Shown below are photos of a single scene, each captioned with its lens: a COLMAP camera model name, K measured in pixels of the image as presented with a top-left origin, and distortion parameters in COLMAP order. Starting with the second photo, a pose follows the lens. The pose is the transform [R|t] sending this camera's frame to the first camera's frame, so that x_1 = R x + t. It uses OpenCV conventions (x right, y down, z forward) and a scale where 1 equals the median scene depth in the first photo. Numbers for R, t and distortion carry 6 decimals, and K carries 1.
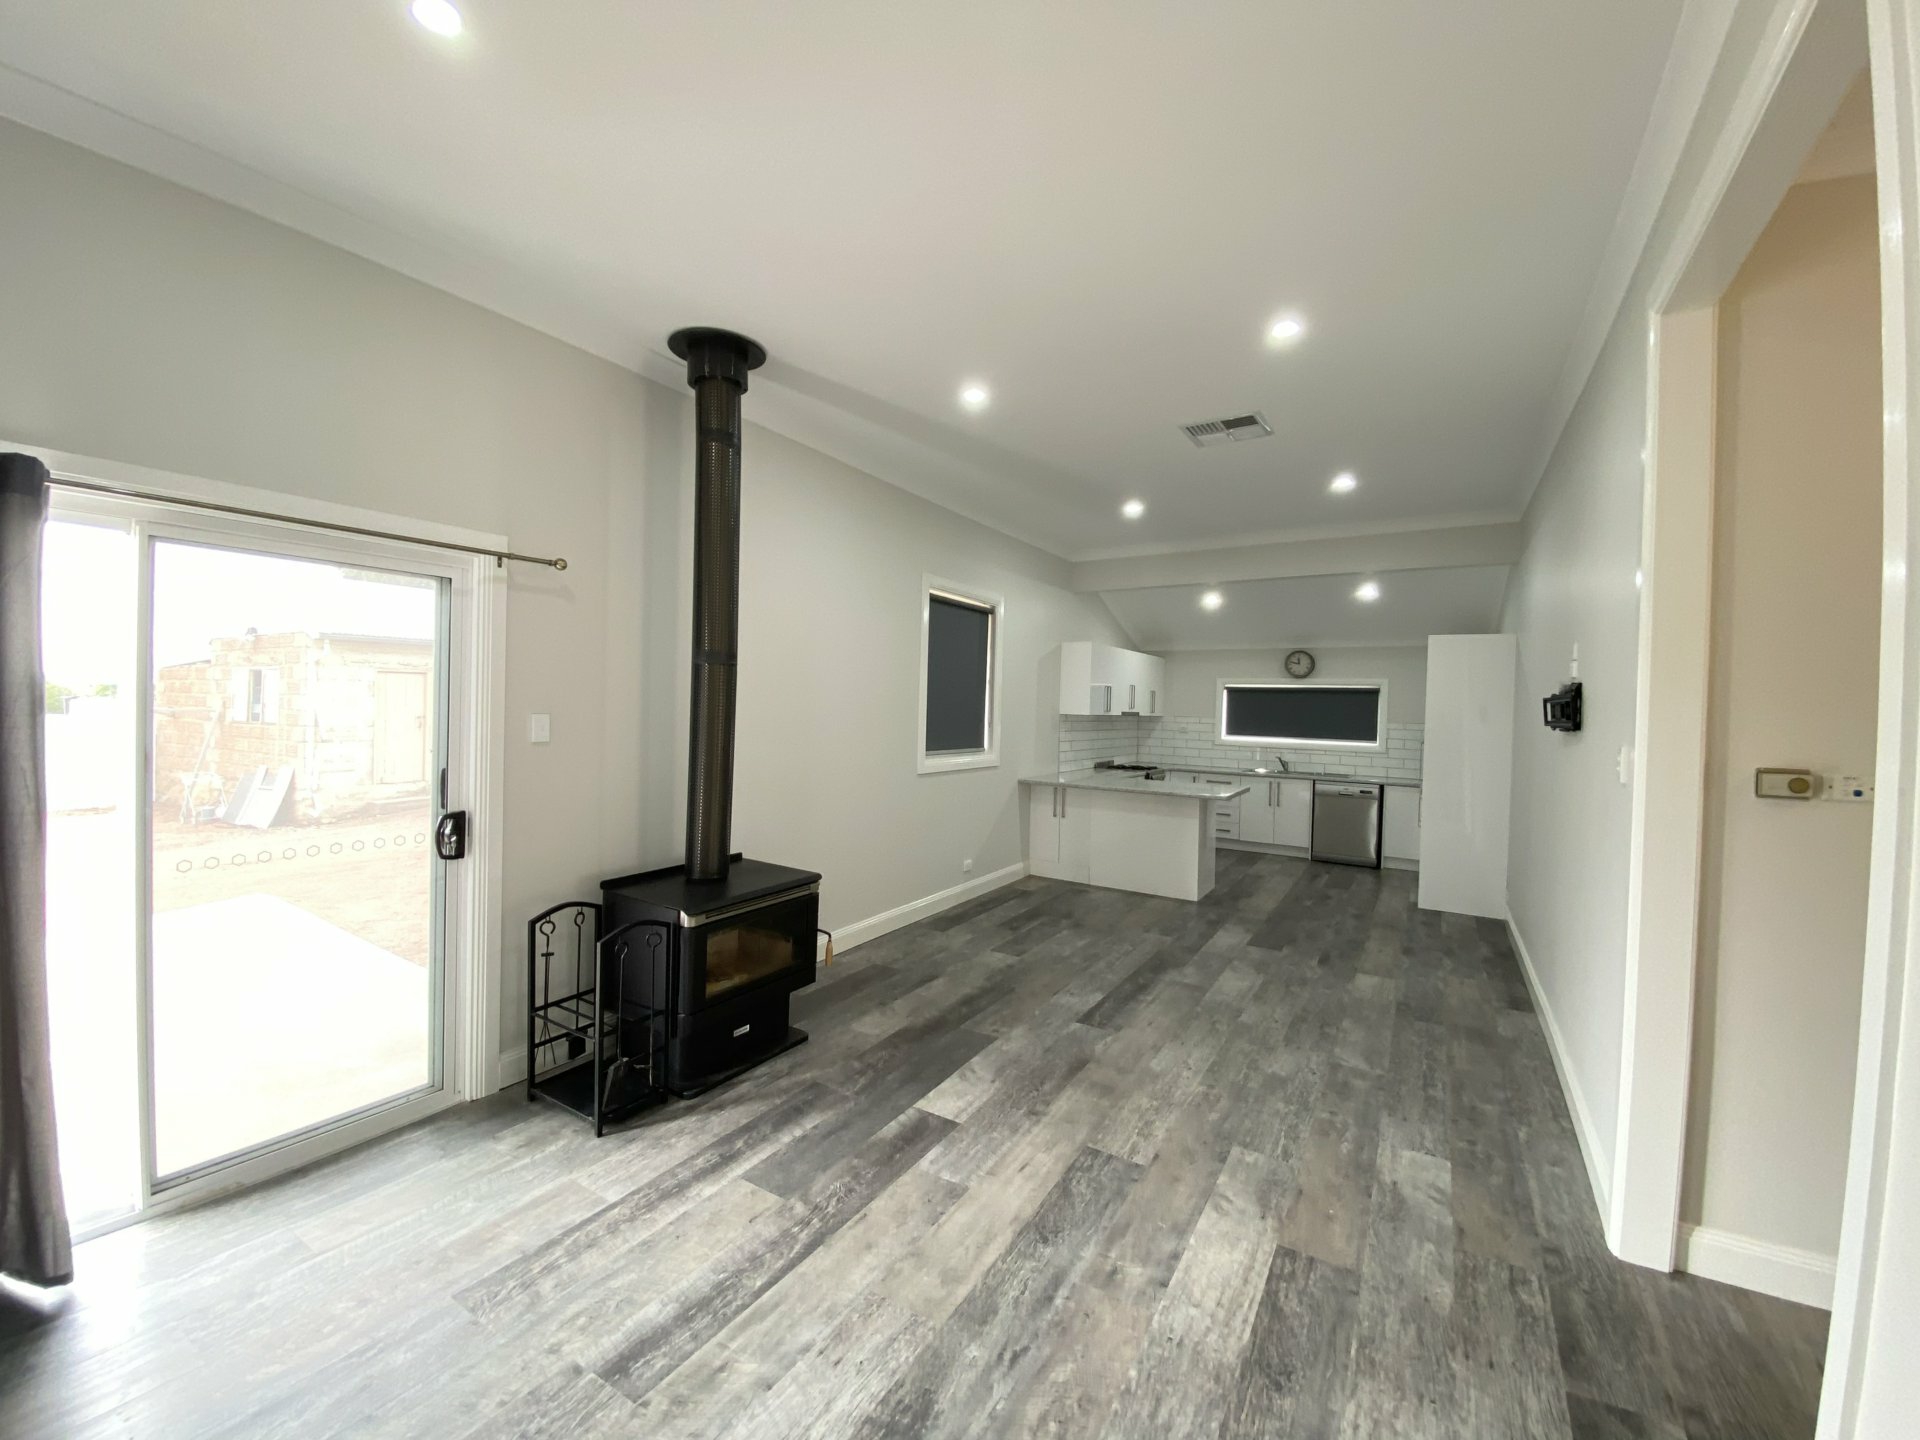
lens RADIAL K [[759.4, 0, 943.6], [0, 759.4, 718.8], [0, 0, 1]] dist [-0.000823, -0.014451]
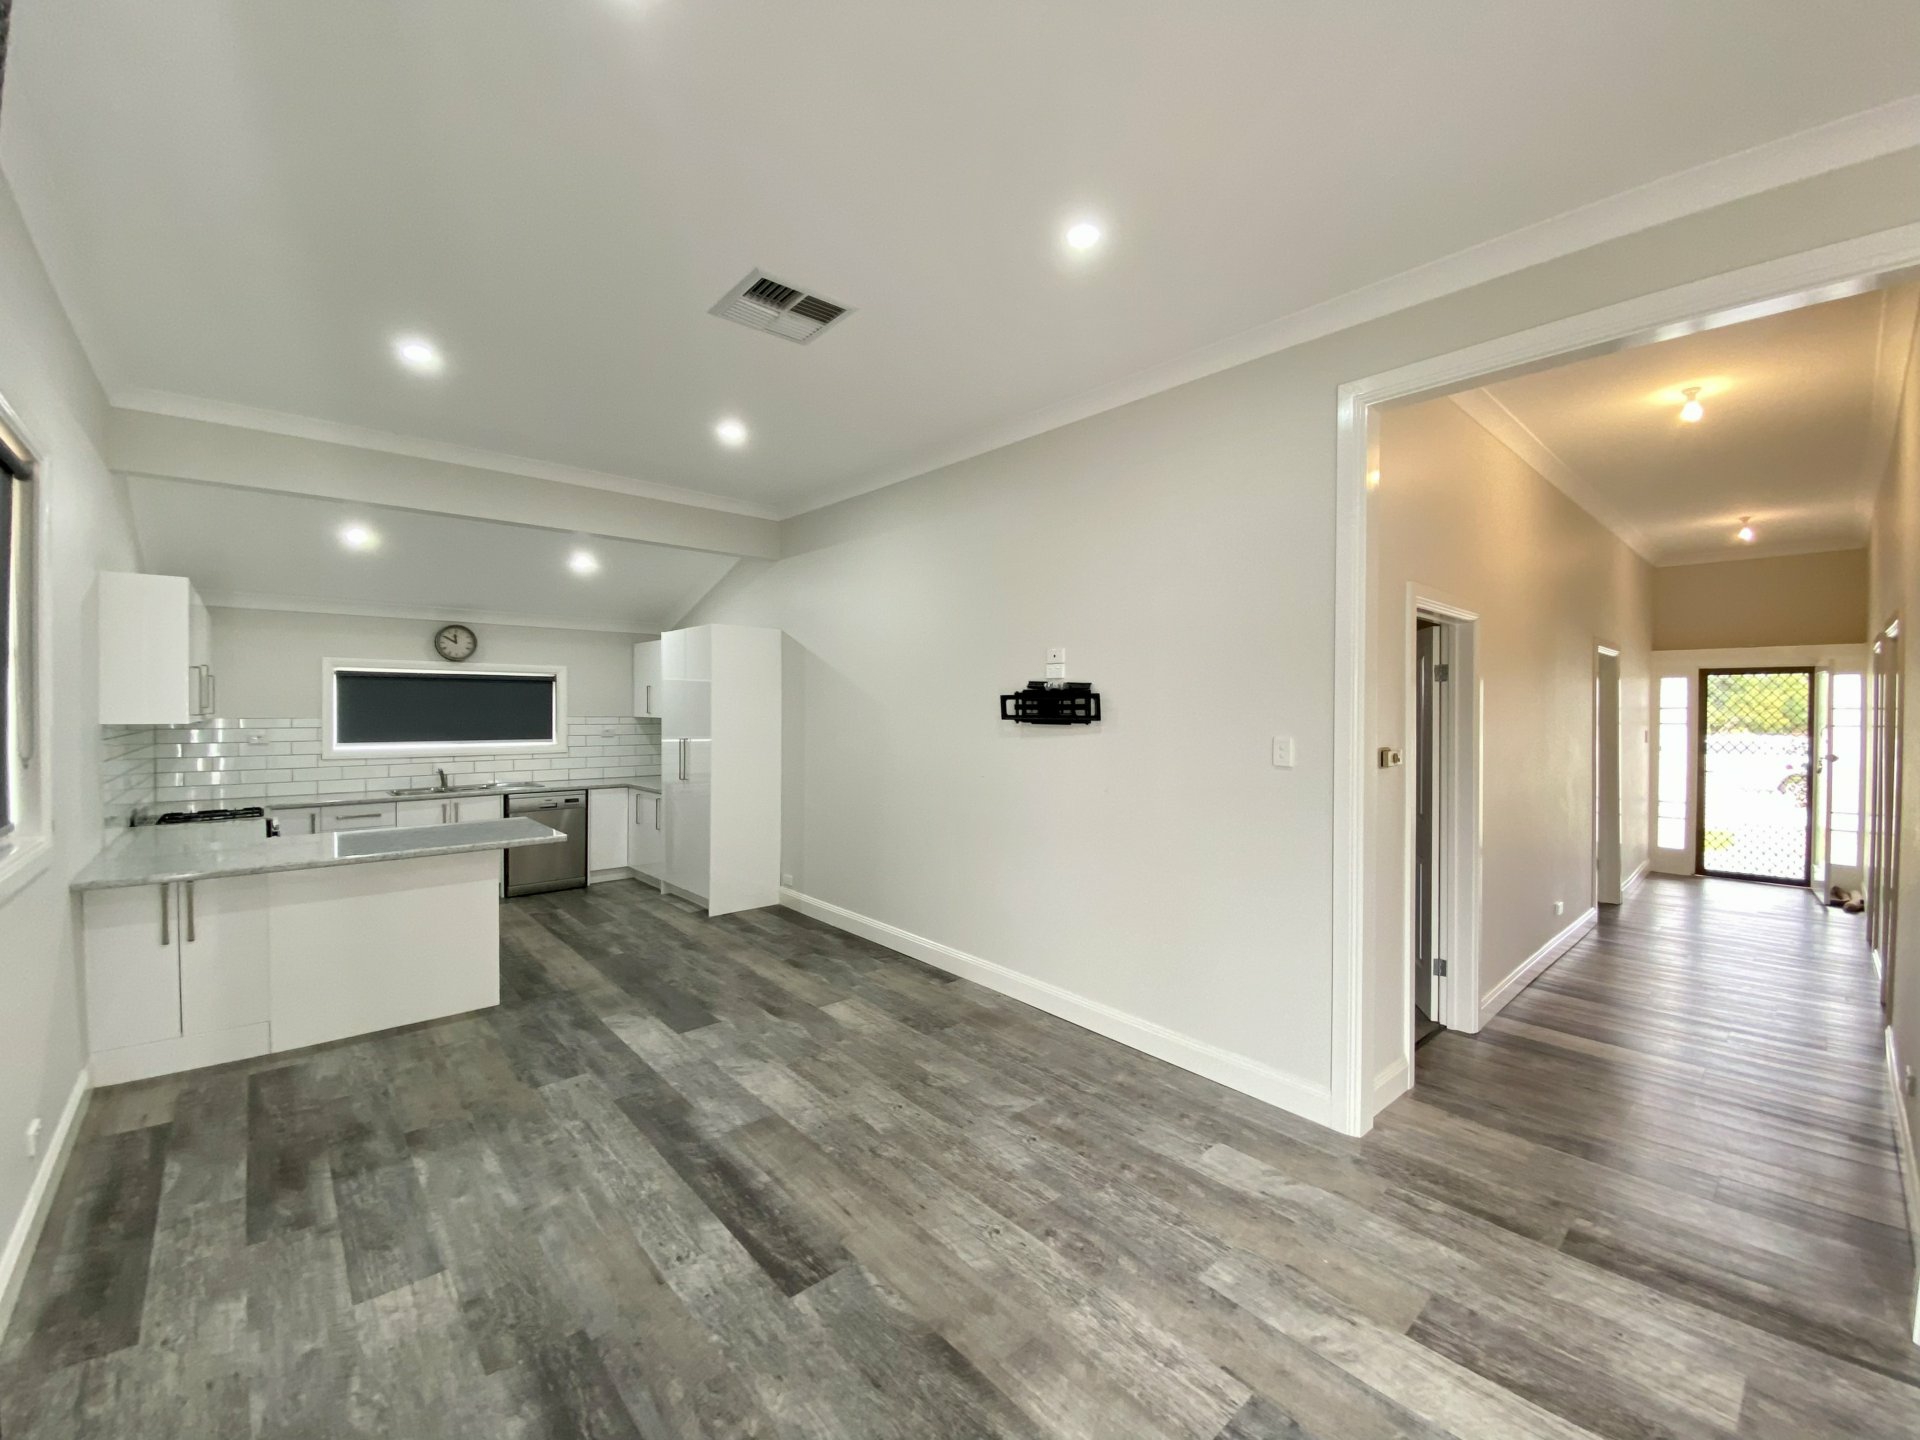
lens RADIAL K [[776.9, 0, 948.8], [0, 776.9, 712.1], [0, 0, 1]] dist [0.024946, -0.022524]
pose [[0.284007, -0.033485, 0.958237, -0.249296], [0.021425, 0.999362, 0.028572, -0.027733], [-0.958583, 0.012415, 0.284543, 0.564601]]
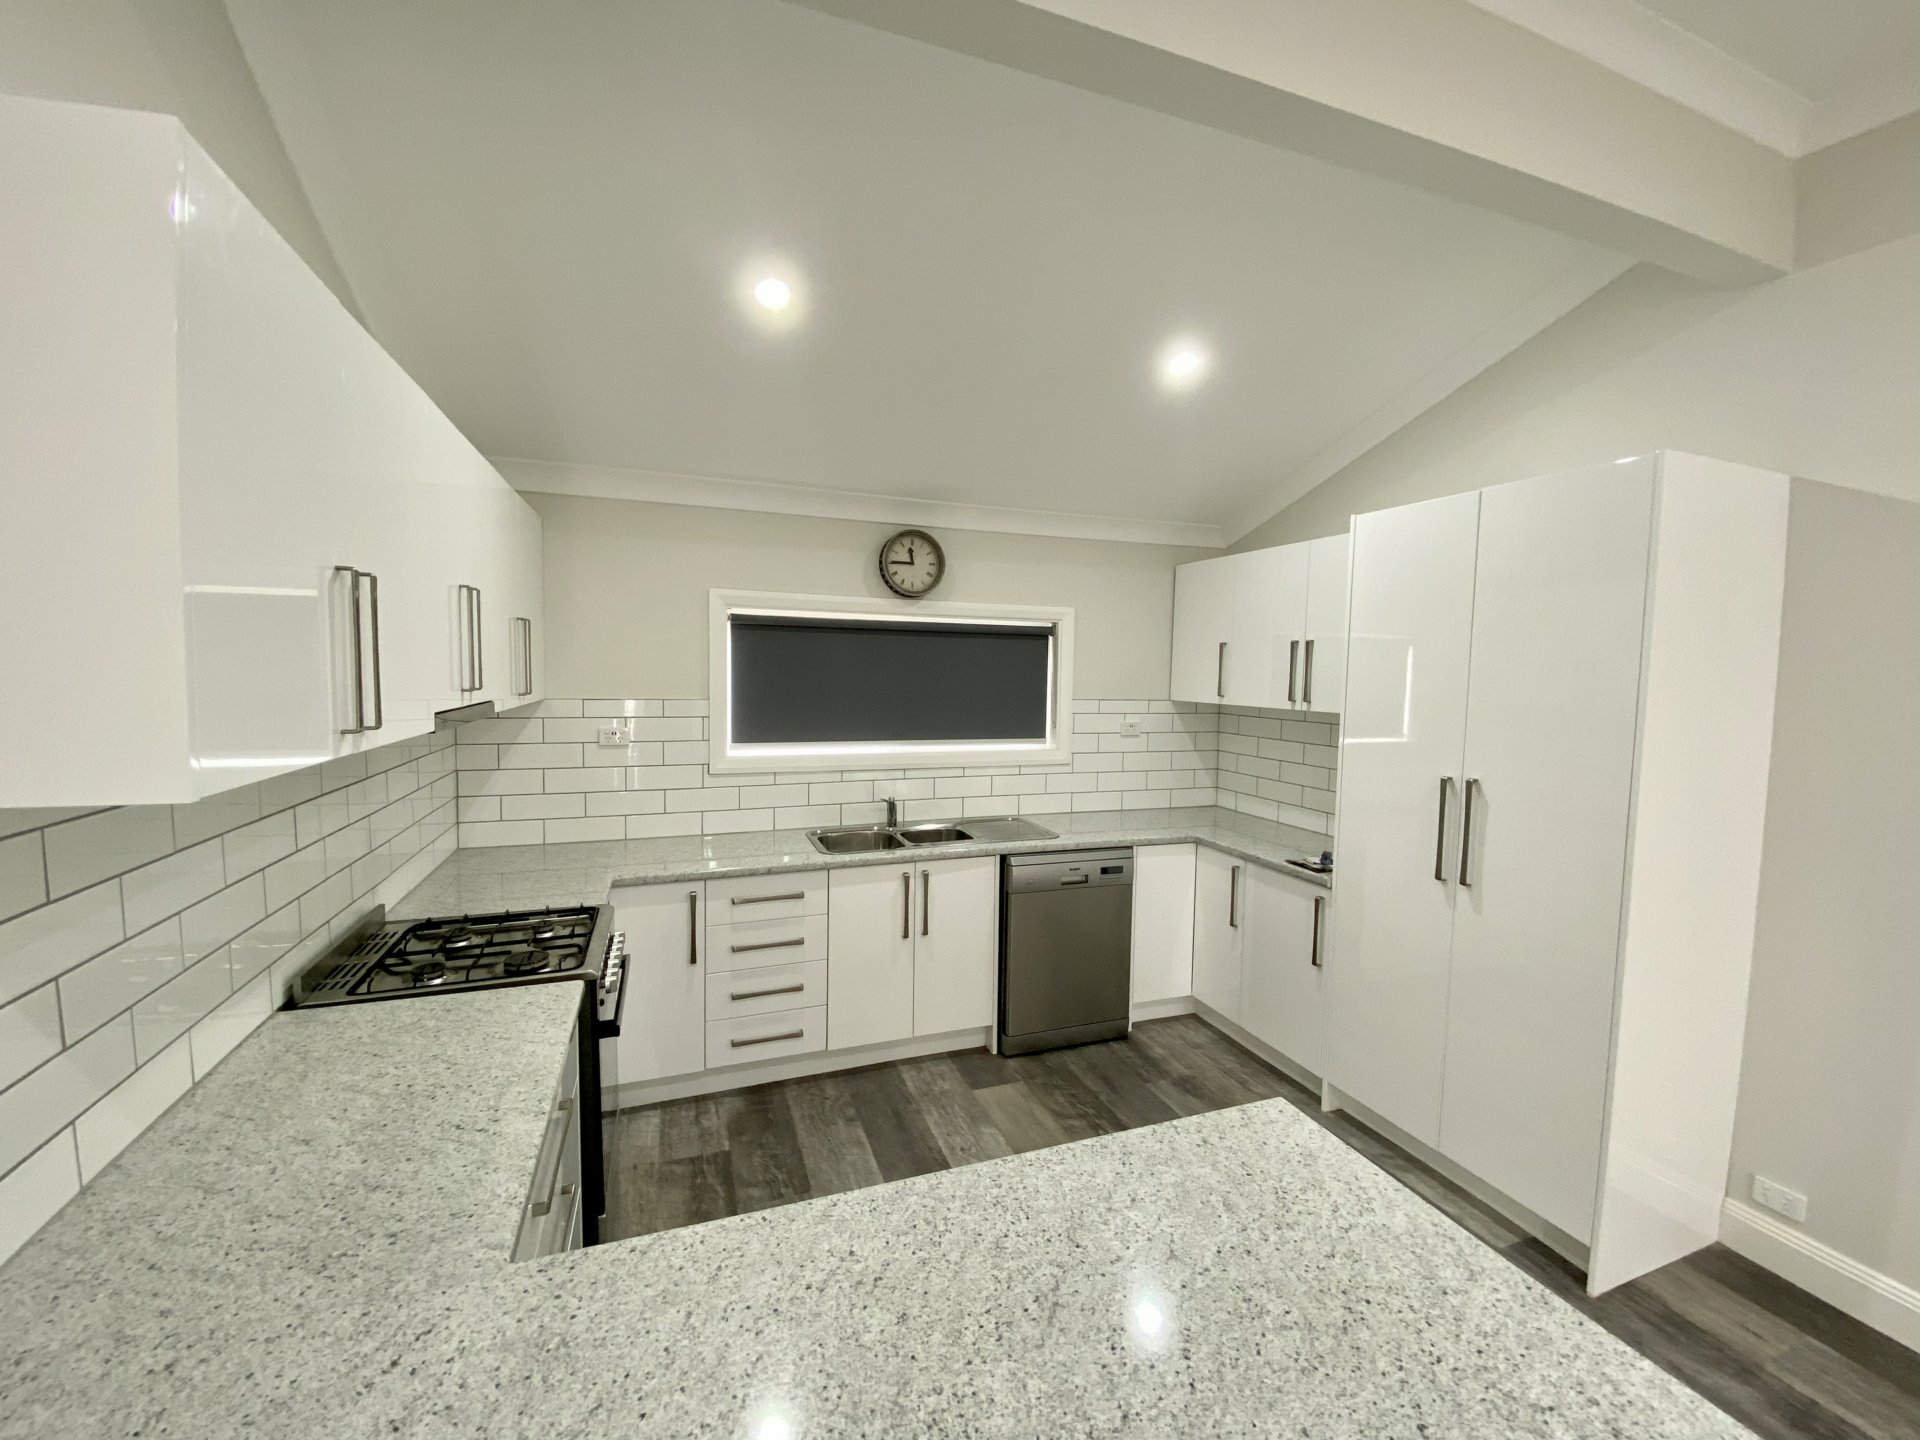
lens RADIAL K [[761.5, 0, 960.0], [0, 761.5, 720.0], [0, 0, 1]] dist [0.048833, -0.029810]
pose [[0.616322, -0.074133, 0.783997, 0.278529], [0.014041, 0.996435, 0.083182, -0.039997], [-0.787369, -0.040259, 0.615166, 1.303749]]
